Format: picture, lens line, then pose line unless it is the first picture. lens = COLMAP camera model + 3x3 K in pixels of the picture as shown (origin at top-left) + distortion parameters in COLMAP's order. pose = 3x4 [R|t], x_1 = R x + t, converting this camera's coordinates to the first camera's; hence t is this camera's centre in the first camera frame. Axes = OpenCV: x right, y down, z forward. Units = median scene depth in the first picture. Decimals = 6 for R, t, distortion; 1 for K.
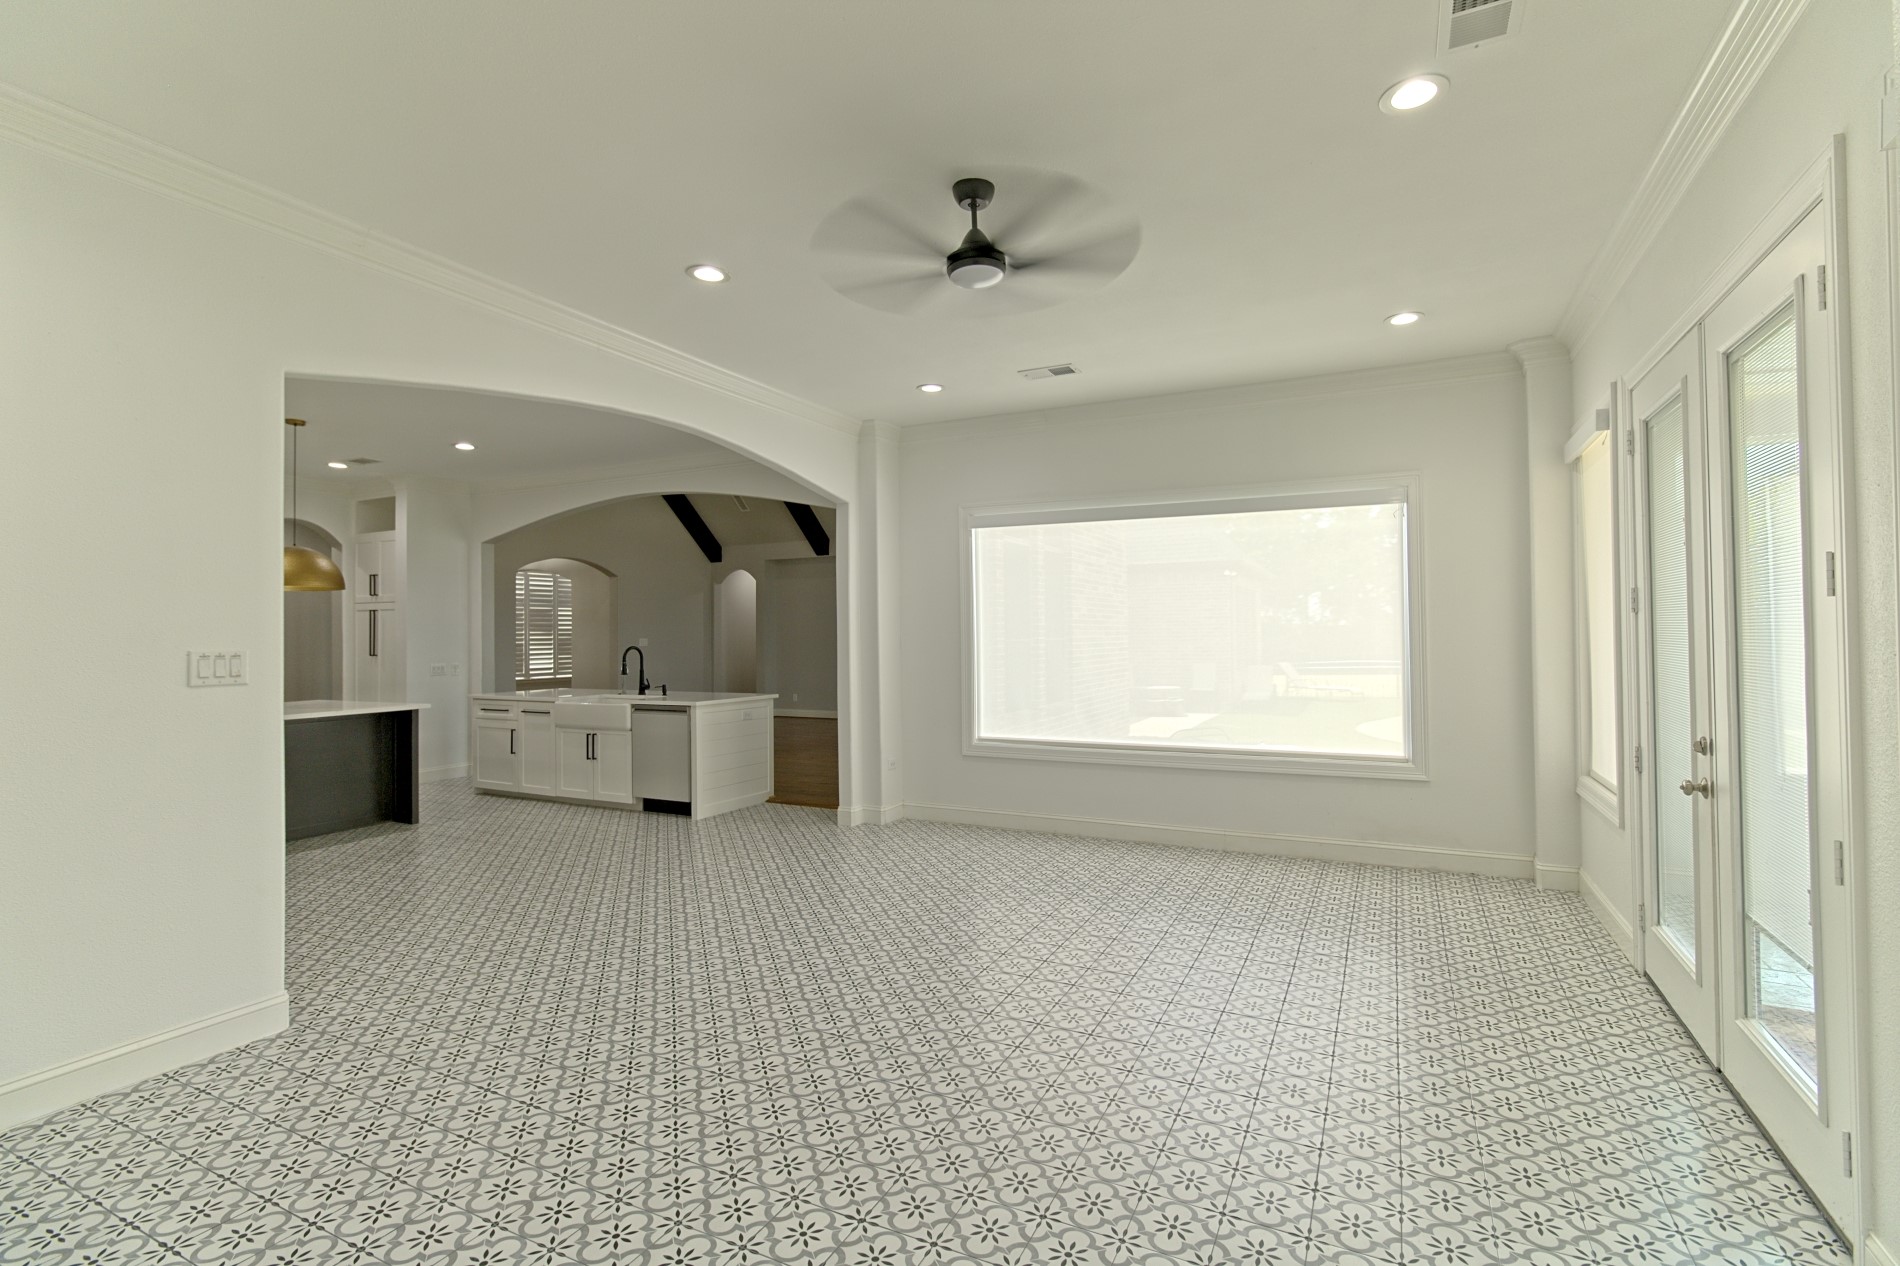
lens RADIAL K [[879.4, 0, 959.8], [0, 879.4, 625.4], [0, 0, 1]] dist [-0.009846, 0.005500]
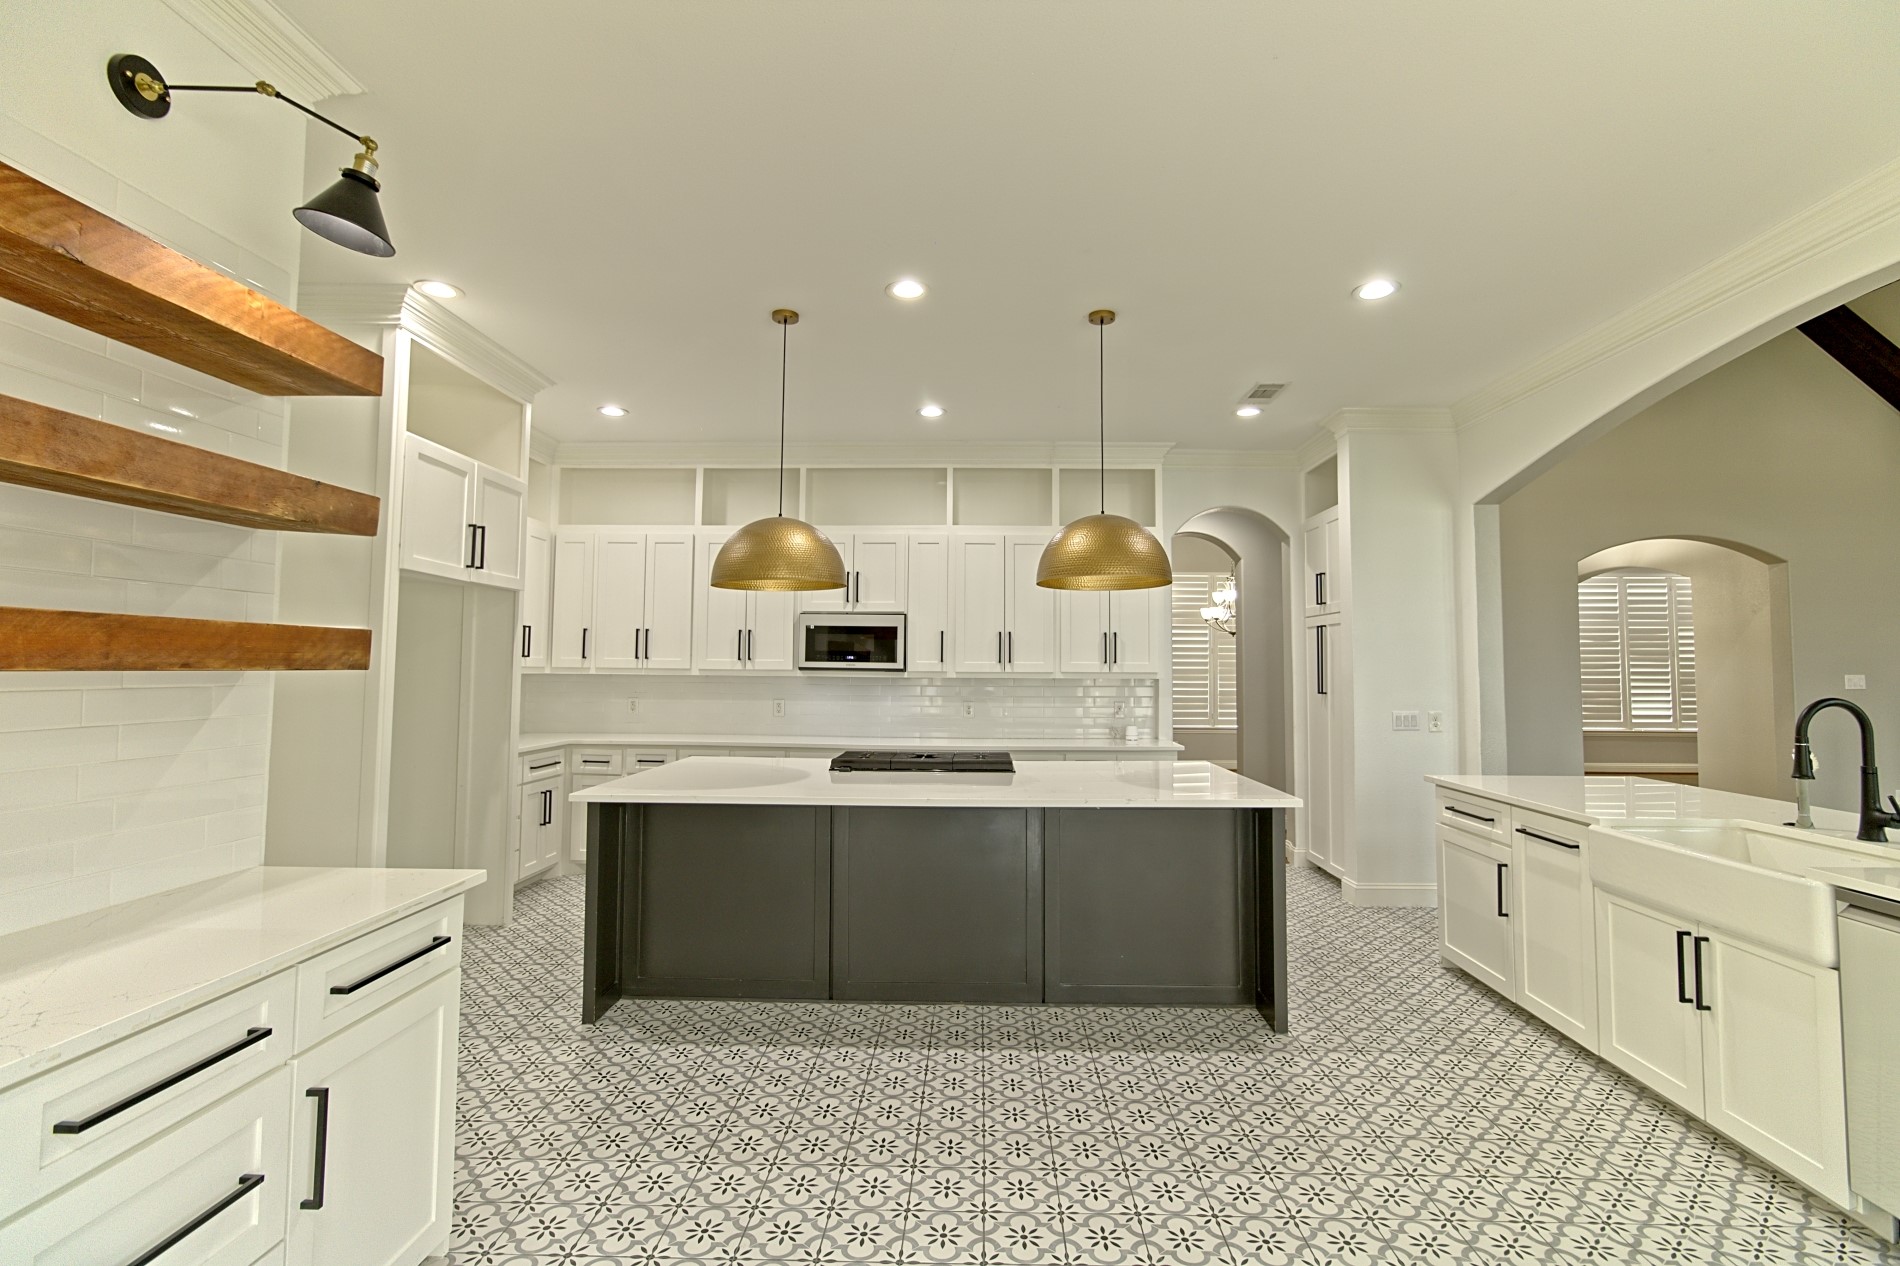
lens RADIAL K [[879.4, 0, 959.8], [0, 879.4, 625.4], [0, 0, 1]] dist [-0.009846, 0.005500]
pose [[0.421409, -0.034330, -0.906221, -0.197208], [0.001666, 0.999311, -0.037082, 0.006982], [0.906869, 0.014117, 0.421176, 0.526082]]
